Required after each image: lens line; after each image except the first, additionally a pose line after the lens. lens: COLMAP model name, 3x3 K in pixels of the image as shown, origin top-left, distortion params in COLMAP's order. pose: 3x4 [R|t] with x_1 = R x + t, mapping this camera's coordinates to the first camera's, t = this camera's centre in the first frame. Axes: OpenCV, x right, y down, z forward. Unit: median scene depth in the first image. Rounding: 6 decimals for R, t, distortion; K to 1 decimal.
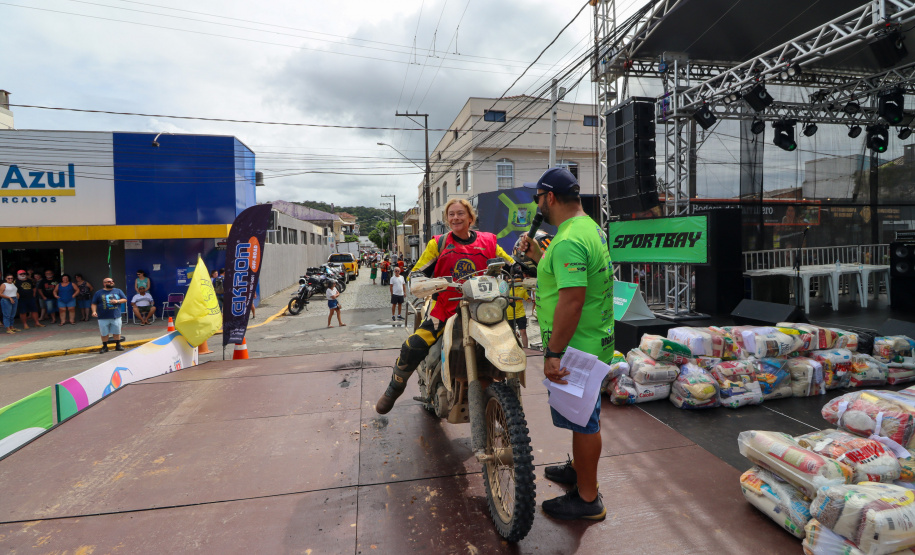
lens RADIAL K [[427.5, 0, 466.6], [0, 427.5, 254.2], [0, 0, 1]] dist [0.000741, -0.015137]
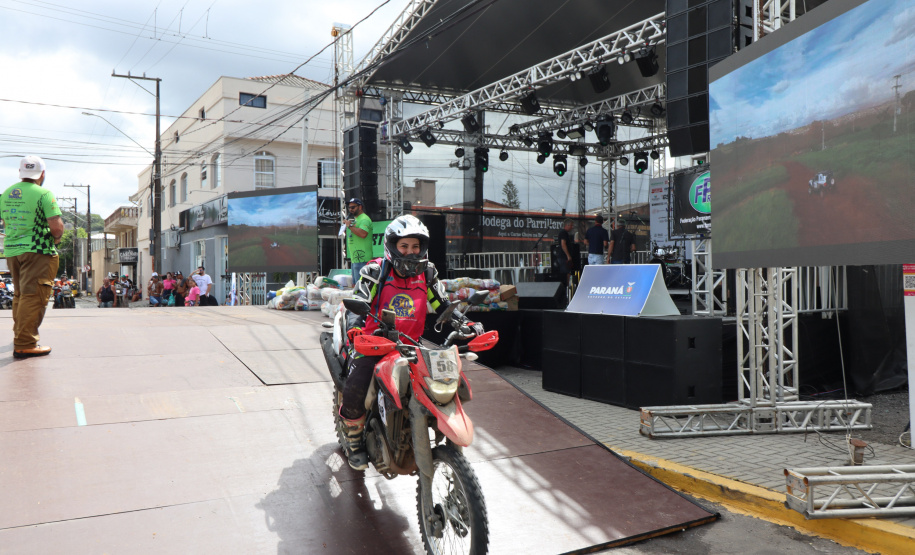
lens RADIAL K [[719.5, 0, 457.5], [0, 719.5, 257.1], [0, 0, 1]] dist [0.007688, -0.003271]
pose [[0.946859, 0.018225, 0.321131, -0.001198], [-0.001562, 0.998642, -0.052070, 0.053678], [-0.321644, 0.048801, 0.945602, -0.430823]]
